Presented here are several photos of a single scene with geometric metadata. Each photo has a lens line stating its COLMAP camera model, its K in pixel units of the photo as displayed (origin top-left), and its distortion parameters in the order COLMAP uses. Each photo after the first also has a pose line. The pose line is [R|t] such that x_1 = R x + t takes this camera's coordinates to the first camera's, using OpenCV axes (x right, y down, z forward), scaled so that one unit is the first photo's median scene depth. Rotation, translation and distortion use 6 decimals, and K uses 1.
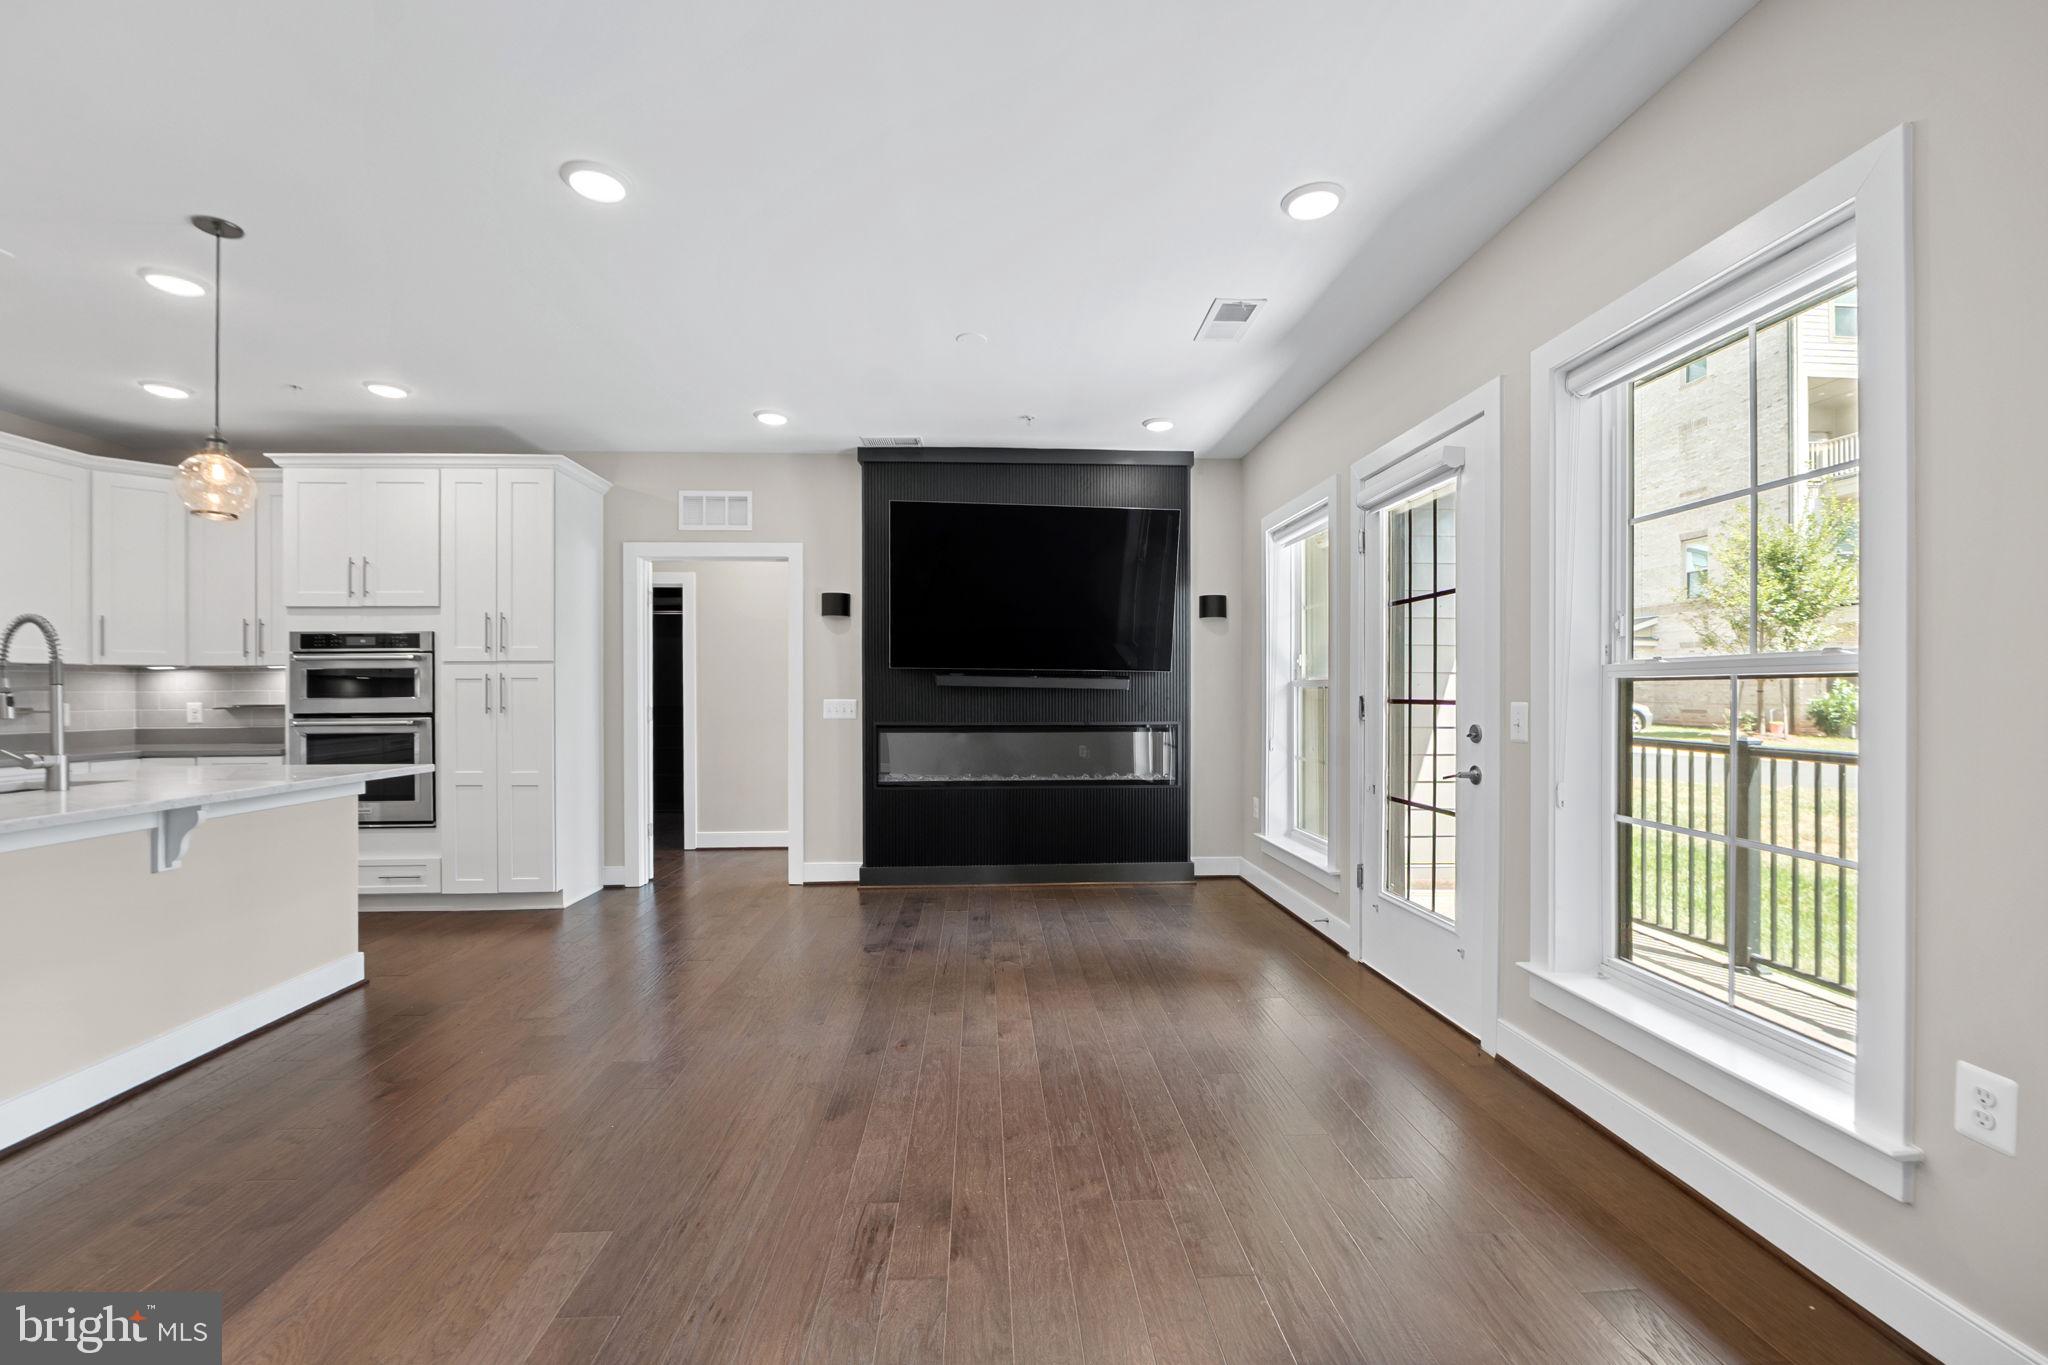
lens RADIAL K [[874.1, 0, 1023.7], [0, 874.1, 689.3], [0, 0, 1]] dist [-0.009134, 0.000111]
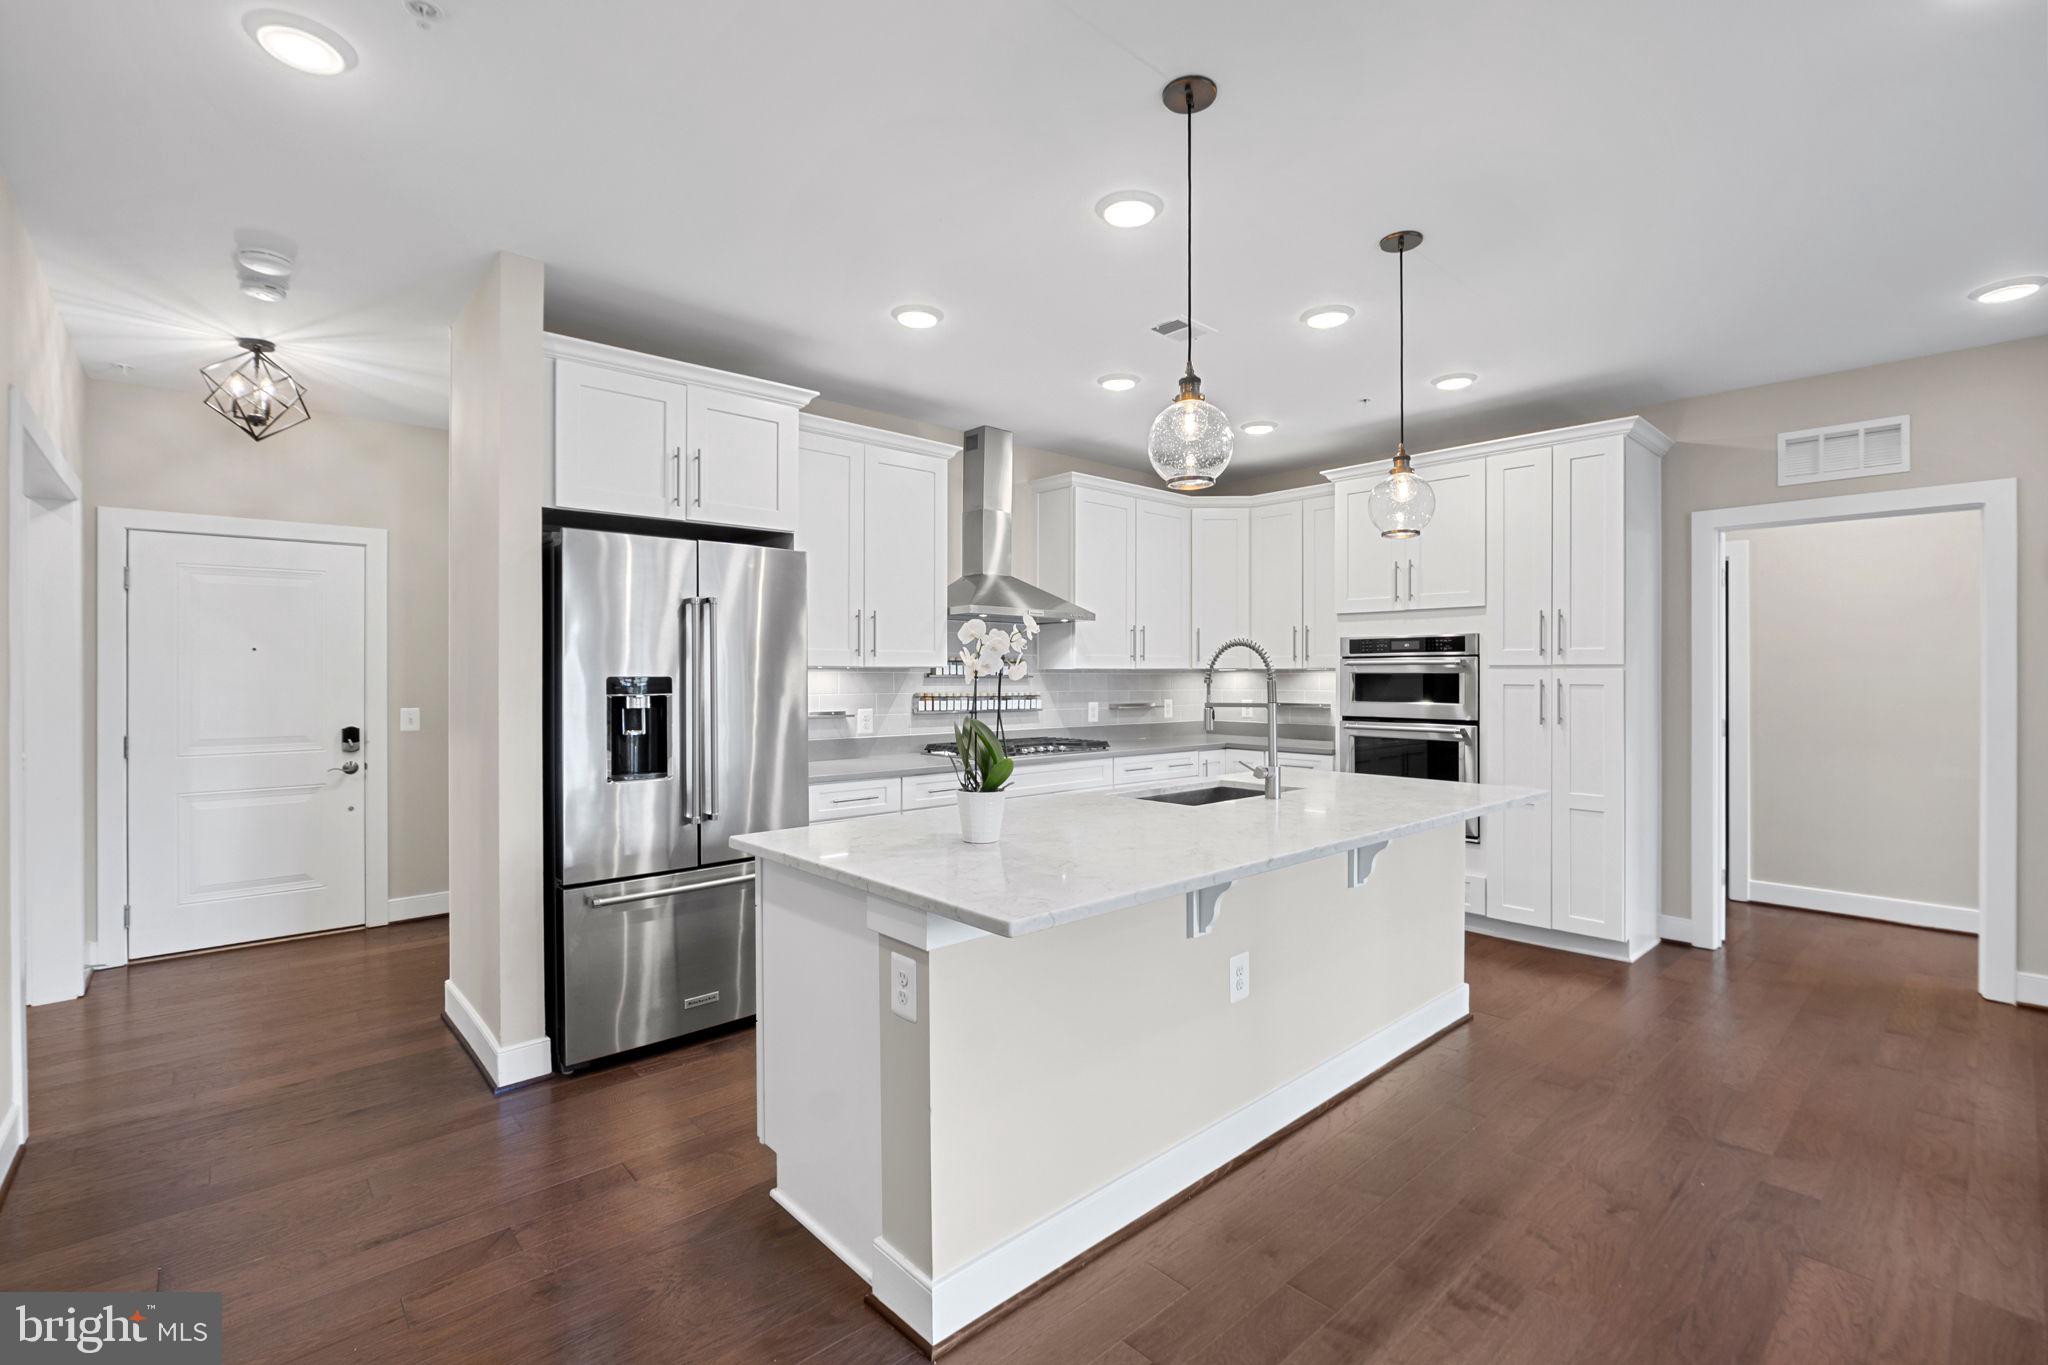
lens RADIAL K [[917.3, 0, 1032.1], [0, 917.3, 667.6], [0, 0, 1]] dist [0.000470, 0.000282]
pose [[0.642291, 0.000868, -0.766461, -0.233749], [-0.003952, 0.999990, -0.002179, -0.026092], [0.766451, 0.004429, 0.642288, 0.004393]]
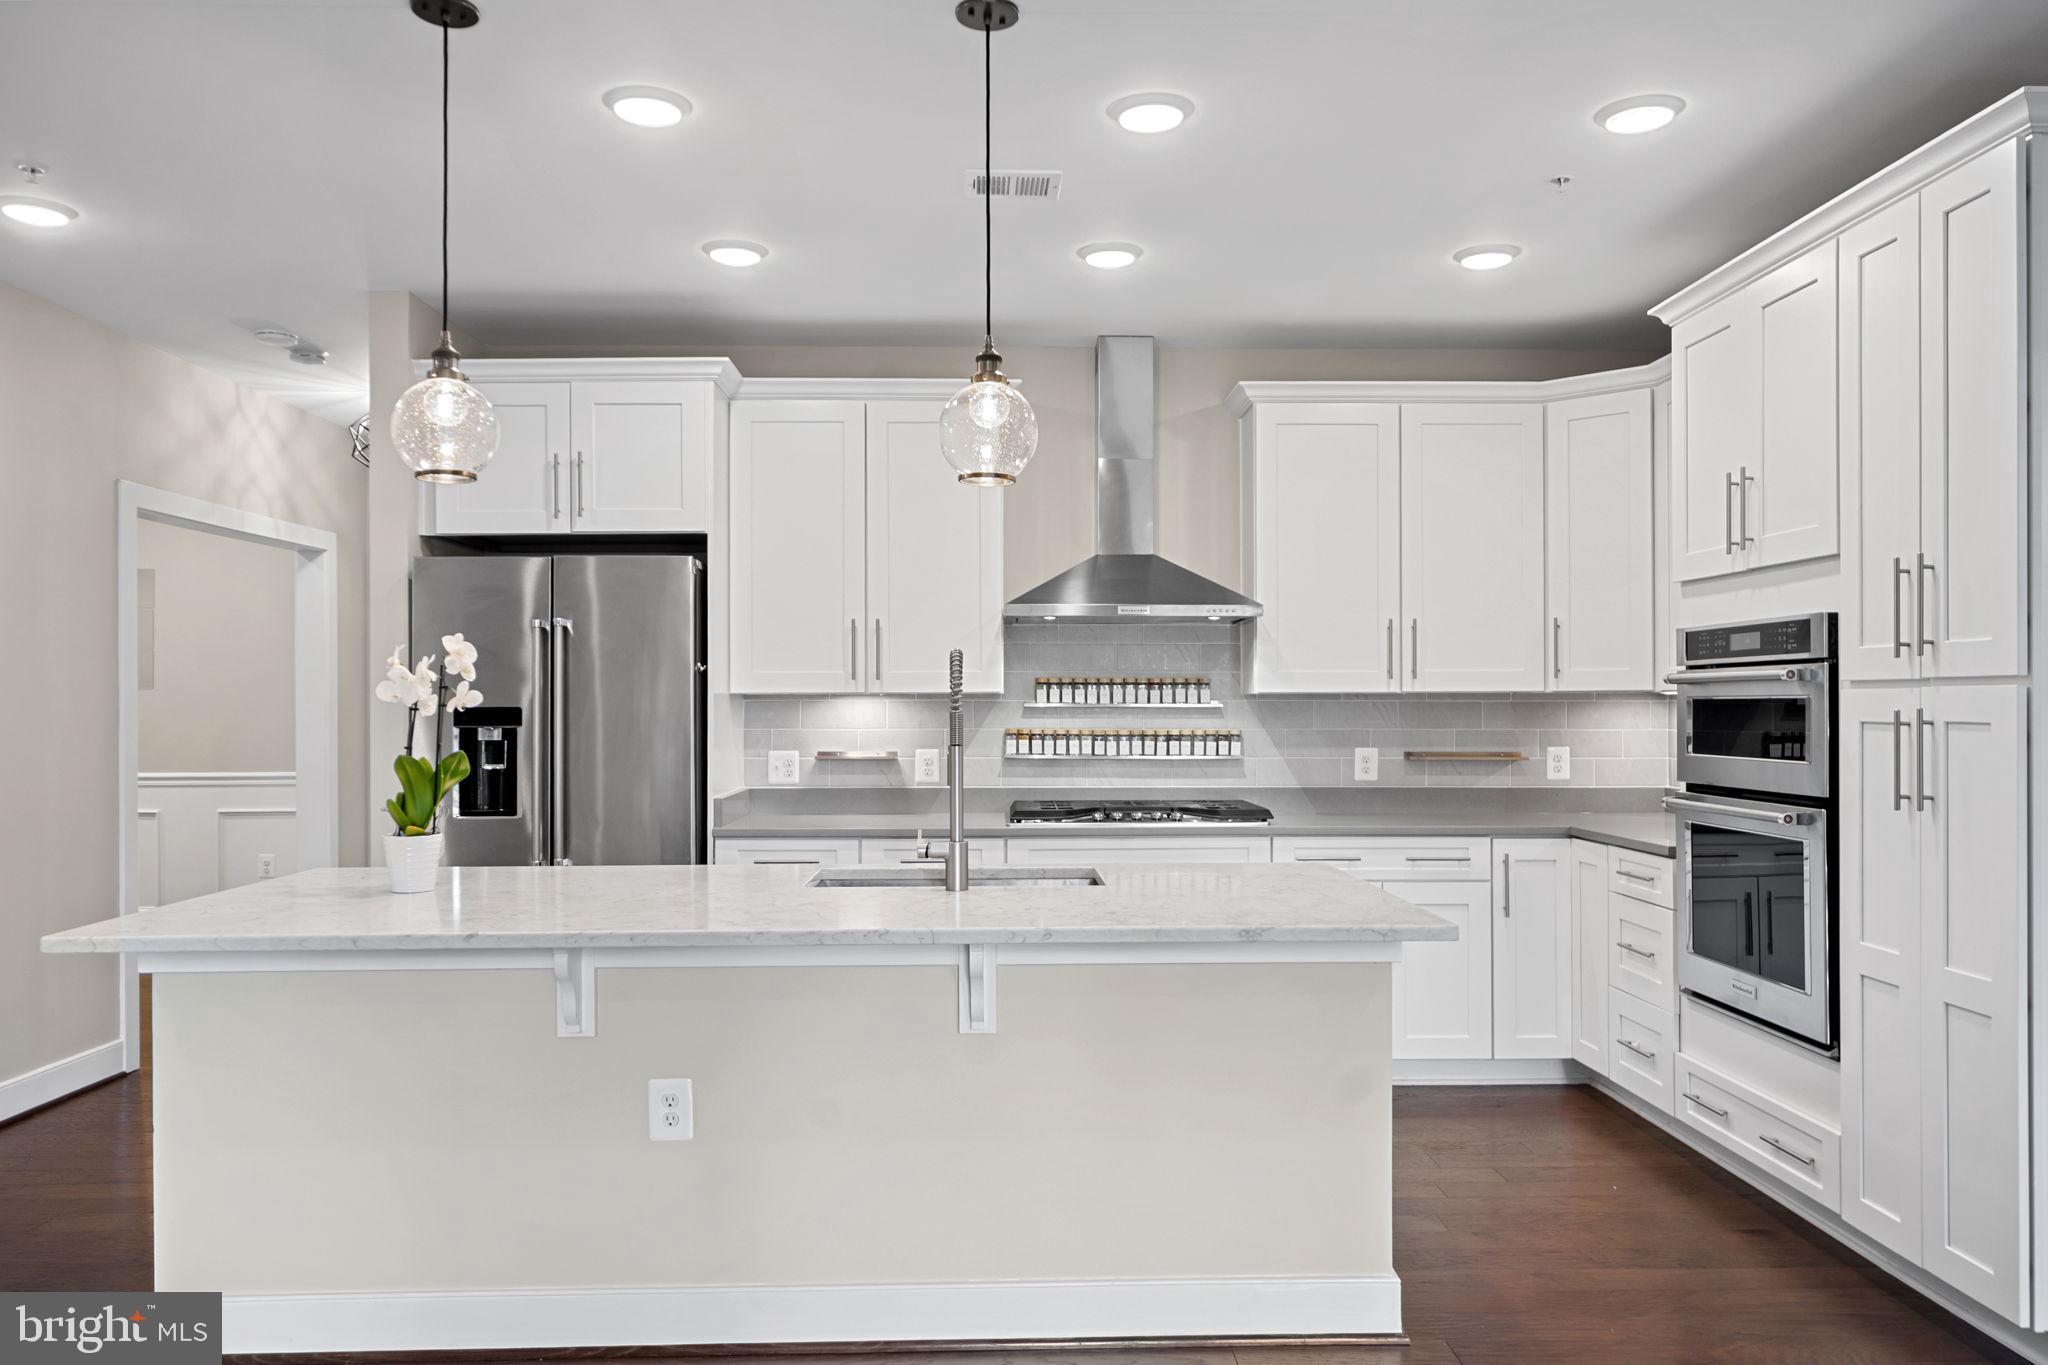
lens RADIAL K [[1446.0, 0, 1029.7], [0, 1446.0, 694.6], [0, 0, 1]] dist [0.010445, 0.000966]
pose [[-0.017839, -0.000769, -0.999841, 0.061655], [0.003484, 0.999994, -0.000831, -0.026279], [0.999835, -0.003498, -0.017836, 0.611365]]
